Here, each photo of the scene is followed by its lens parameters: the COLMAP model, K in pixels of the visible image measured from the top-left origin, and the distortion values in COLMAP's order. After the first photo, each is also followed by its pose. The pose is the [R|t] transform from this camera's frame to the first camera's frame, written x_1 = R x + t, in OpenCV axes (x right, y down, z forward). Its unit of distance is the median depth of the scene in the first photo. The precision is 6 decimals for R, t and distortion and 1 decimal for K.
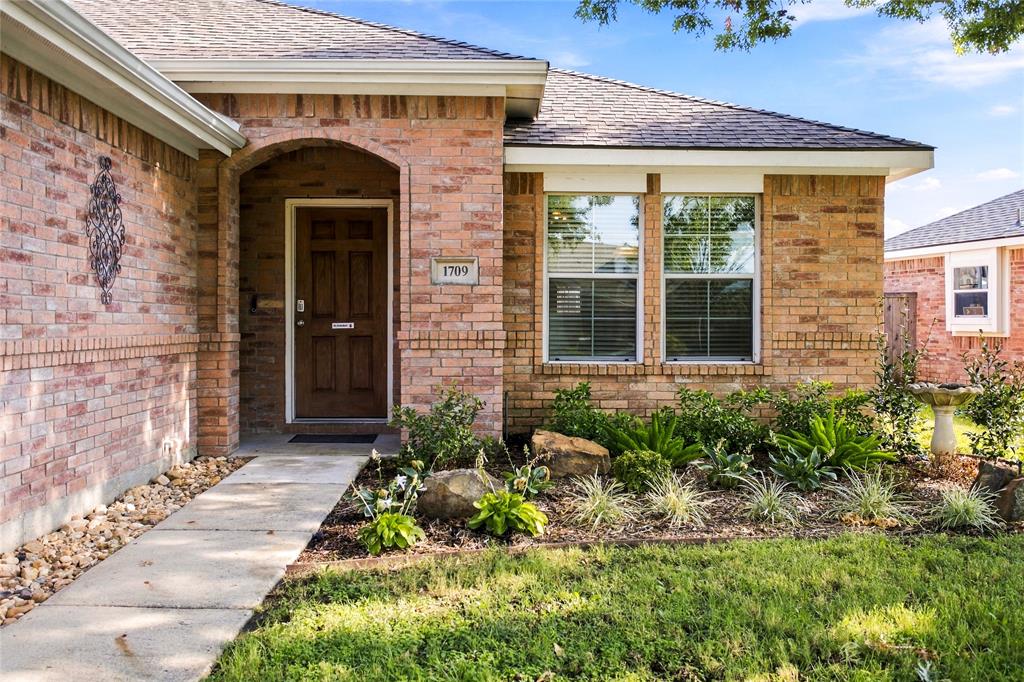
lens RADIAL K [[905.5, 0, 512.7], [0, 905.5, 337.1], [0, 0, 1]] dist [-0.007036, -0.000671]
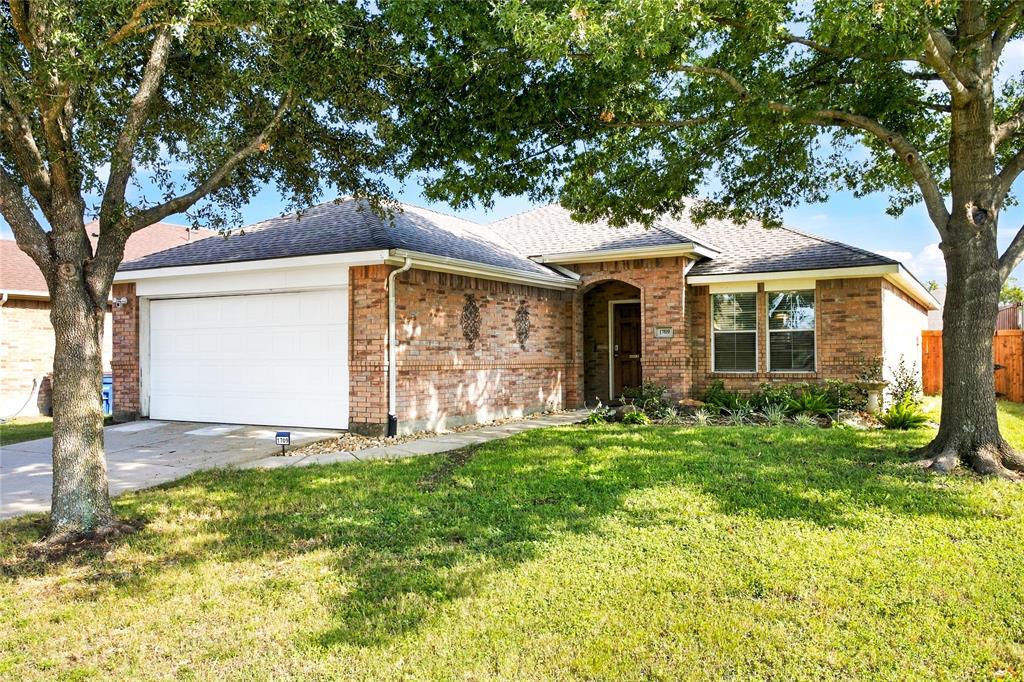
lens RADIAL K [[867.9, 0, 512.4], [0, 867.9, 343.4], [0, 0, 1]] dist [-0.004255, -0.000903]
pose [[0.848148, -0.019249, -0.529410, 0.789185], [0.000894, 0.999390, -0.034905, 0.034065], [0.529759, 0.029131, 0.847648, -1.101639]]
